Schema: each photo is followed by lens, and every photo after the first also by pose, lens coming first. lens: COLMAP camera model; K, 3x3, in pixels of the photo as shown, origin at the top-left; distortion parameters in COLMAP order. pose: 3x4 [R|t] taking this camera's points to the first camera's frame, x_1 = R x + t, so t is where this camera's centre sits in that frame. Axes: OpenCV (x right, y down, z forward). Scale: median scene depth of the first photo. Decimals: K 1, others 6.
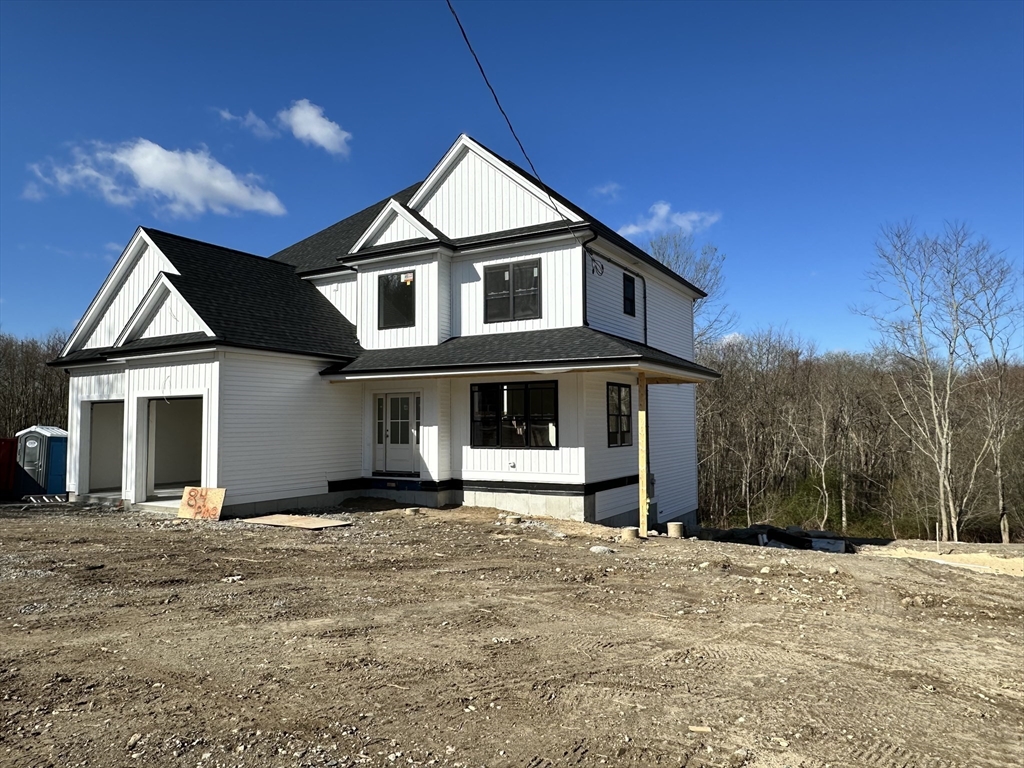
lens RADIAL K [[681.2, 0, 512.0], [0, 681.2, 384.0], [0, 0, 1]] dist [0.001812, 0.000326]
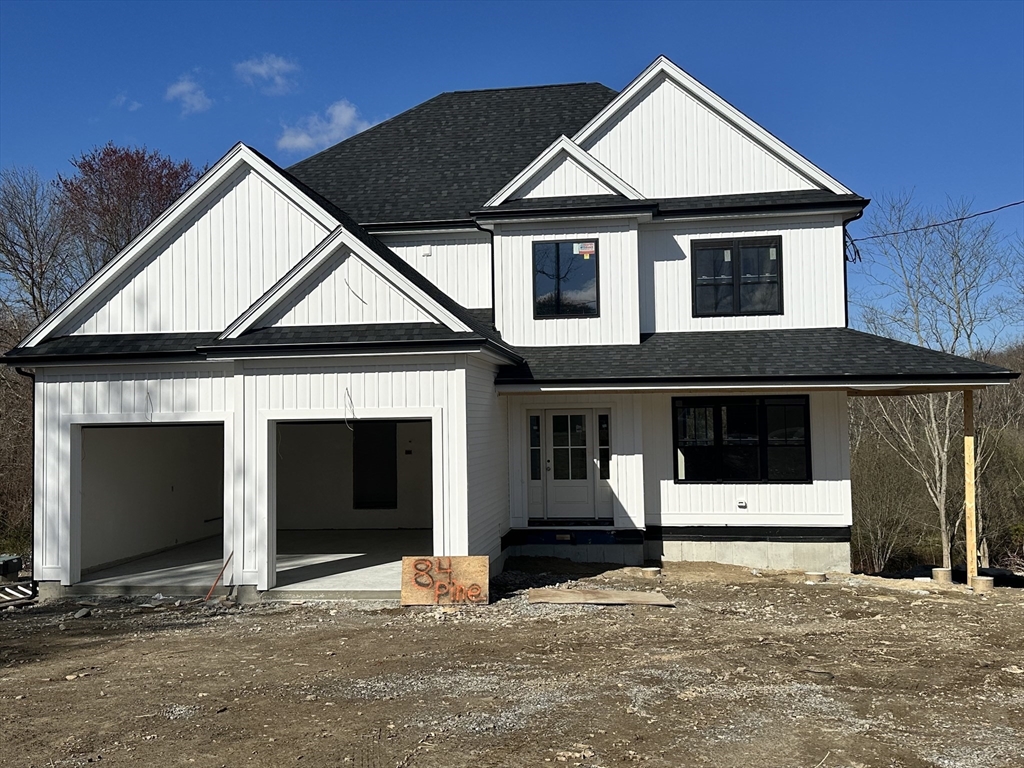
lens RADIAL K [[999.1, 0, 501.5], [0, 999.1, 375.4], [0, 0, 1]] dist [0.172997, -0.314737]
pose [[0.926782, 0.010003, 0.375467, -0.648282], [-0.013022, 0.999900, 0.005504, -0.027637], [-0.375375, -0.009990, 0.926819, 0.050047]]
